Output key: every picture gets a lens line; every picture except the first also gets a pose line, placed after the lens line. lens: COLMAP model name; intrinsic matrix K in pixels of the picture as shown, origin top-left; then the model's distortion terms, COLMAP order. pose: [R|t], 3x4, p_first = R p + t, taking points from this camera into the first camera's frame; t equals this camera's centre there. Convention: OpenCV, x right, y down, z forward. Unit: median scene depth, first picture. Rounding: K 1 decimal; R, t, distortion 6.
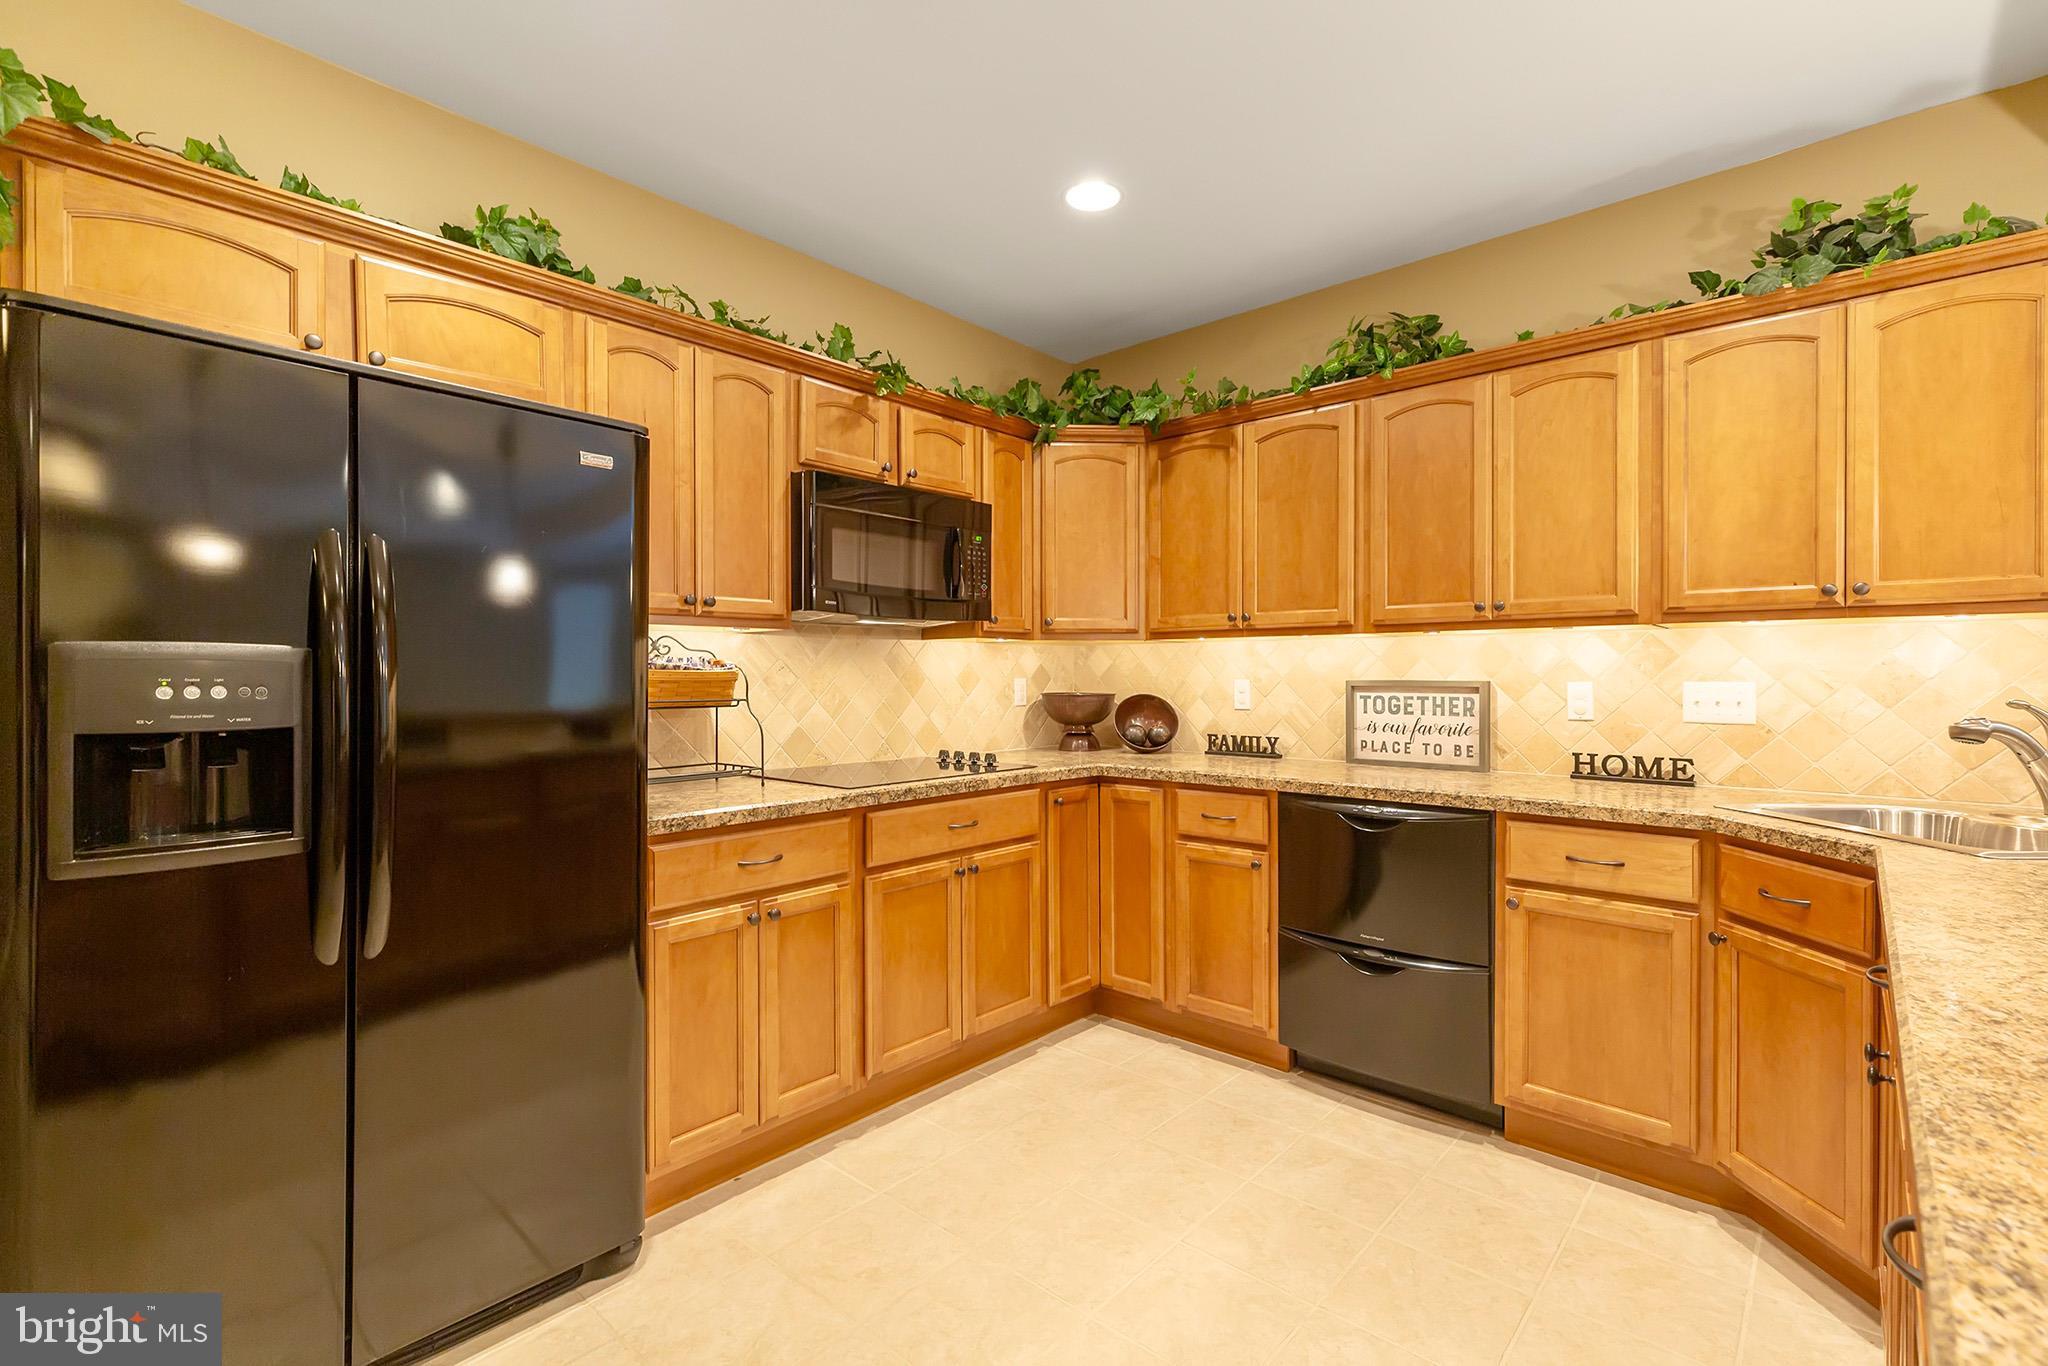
lens RADIAL K [[923.5, 0, 1013.5], [0, 923.5, 688.2], [0, 0, 1]] dist [0.000527, 0.000053]
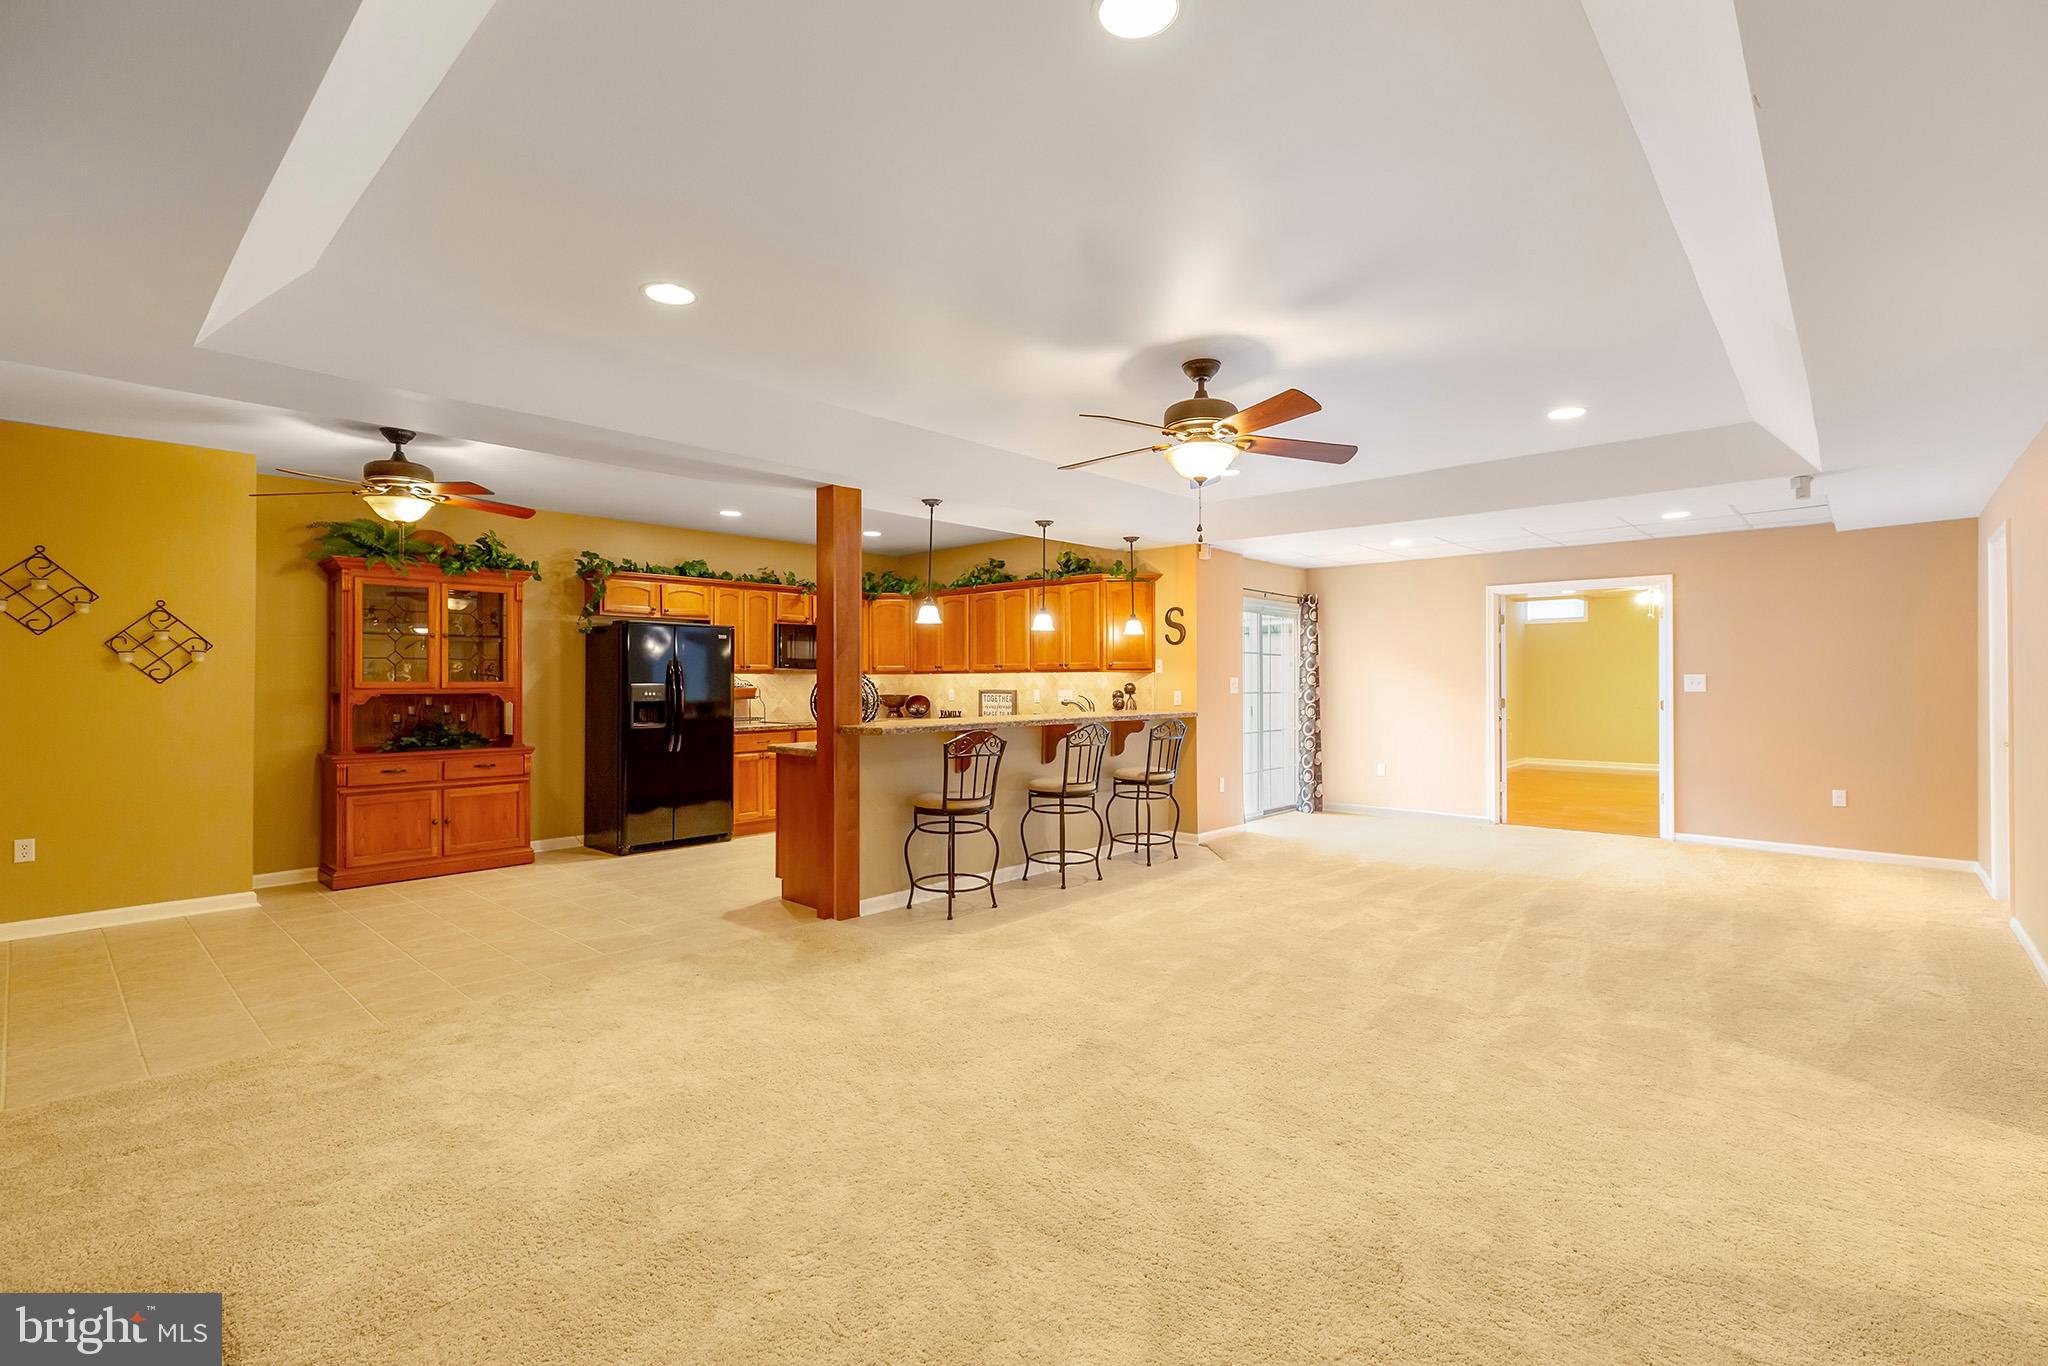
lens RADIAL K [[920.7, 0, 1024.0], [0, 920.7, 683.0], [0, 0, 1]] dist [0.000610, 0.000041]
pose [[0.999993, -0.002740, -0.002506, 0.606273], [0.002708, 0.999915, -0.012784, 0.008686], [0.002540, 0.012777, 0.999915, -2.089455]]
